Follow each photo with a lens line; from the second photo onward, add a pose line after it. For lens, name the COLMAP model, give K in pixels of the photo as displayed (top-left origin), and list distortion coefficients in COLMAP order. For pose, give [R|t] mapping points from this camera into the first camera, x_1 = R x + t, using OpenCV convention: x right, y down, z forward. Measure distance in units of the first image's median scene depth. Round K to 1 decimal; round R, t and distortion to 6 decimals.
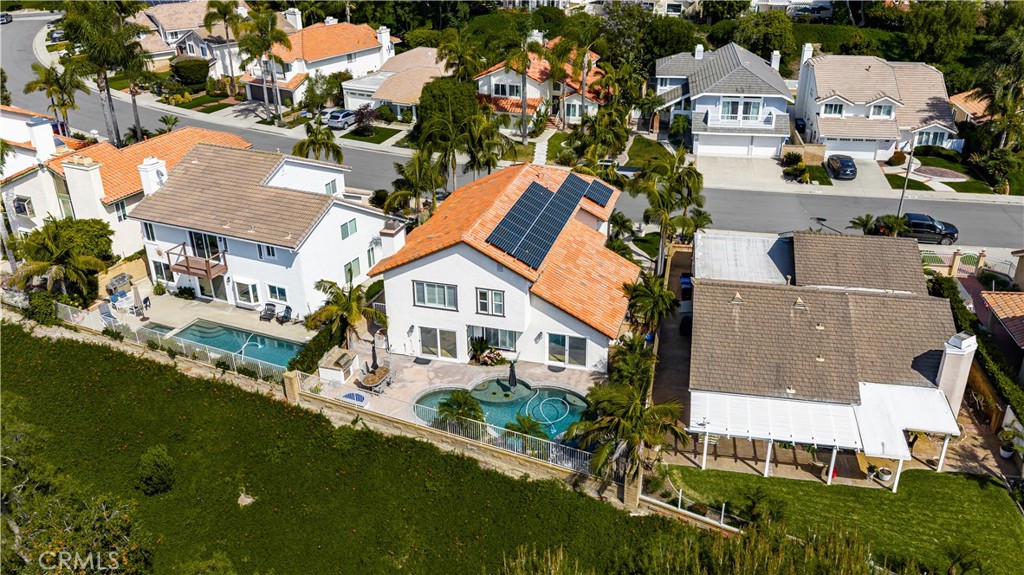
lens RADIAL K [[833.8, 0, 512.0], [0, 833.8, 287.5], [0, 0, 1]] dist [0.005400, 0.003070]
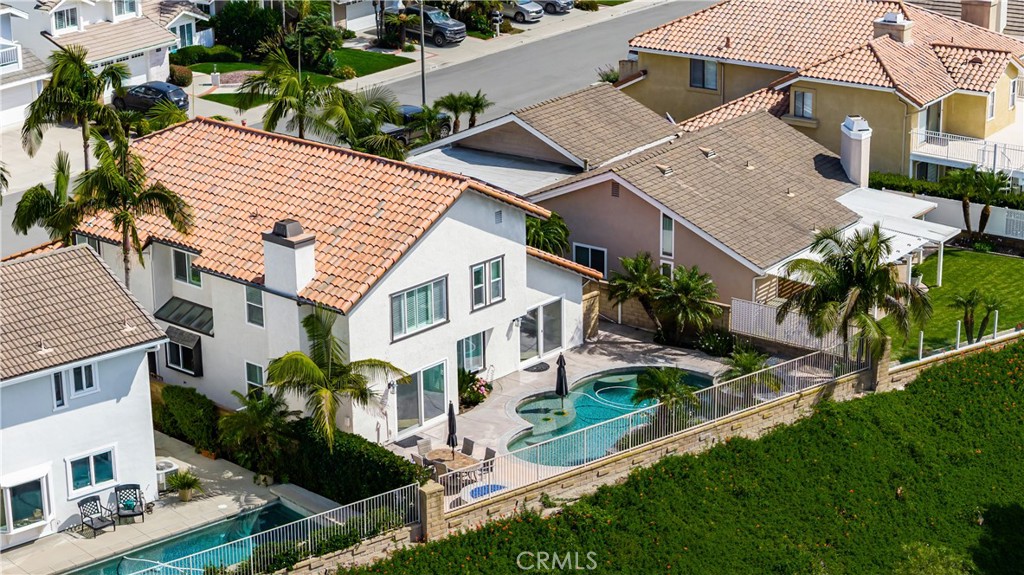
lens RADIAL K [[1991.6, 0, 512.0], [0, 1991.6, 287.5], [0, 0, 1]] dist [-0.164453, 0.078496]
pose [[0.439478, -0.286026, 0.851498, -1.206328], [0.401552, 0.910513, 0.098600, -0.110914], [-0.803502, 0.298588, 0.515005, 0.243549]]
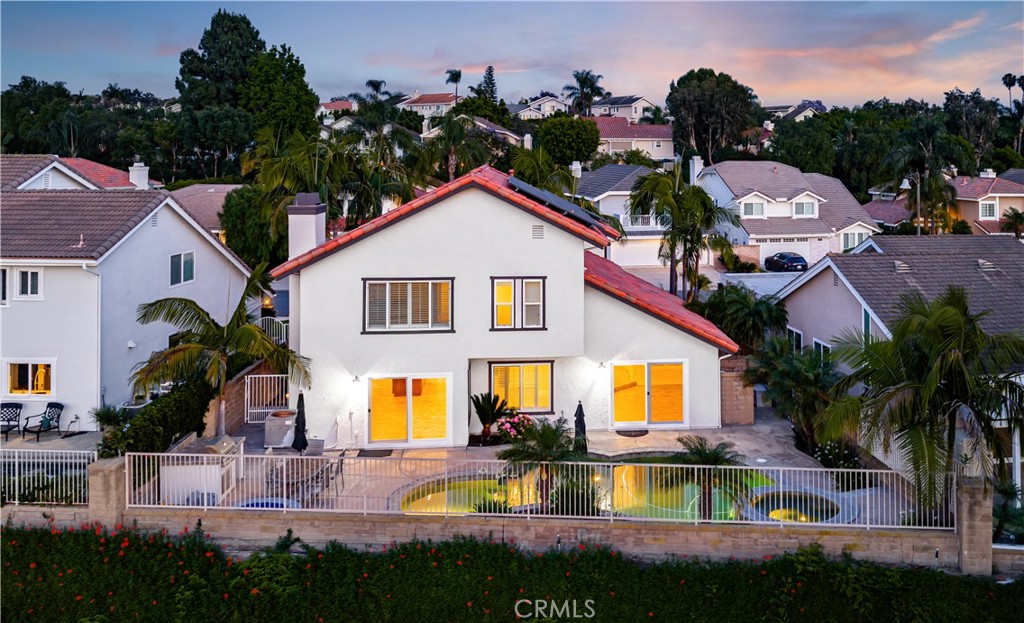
lens RADIAL K [[935.8, 0, 609.4], [0, 935.8, 148.3], [0, 0, 1]] dist [0.001662, -0.000486]
pose [[0.928192, 0.009701, 0.371975, -0.193035], [0.155417, 0.898181, -0.411237, 0.181242], [-0.338090, 0.439518, 0.832177, 0.419822]]
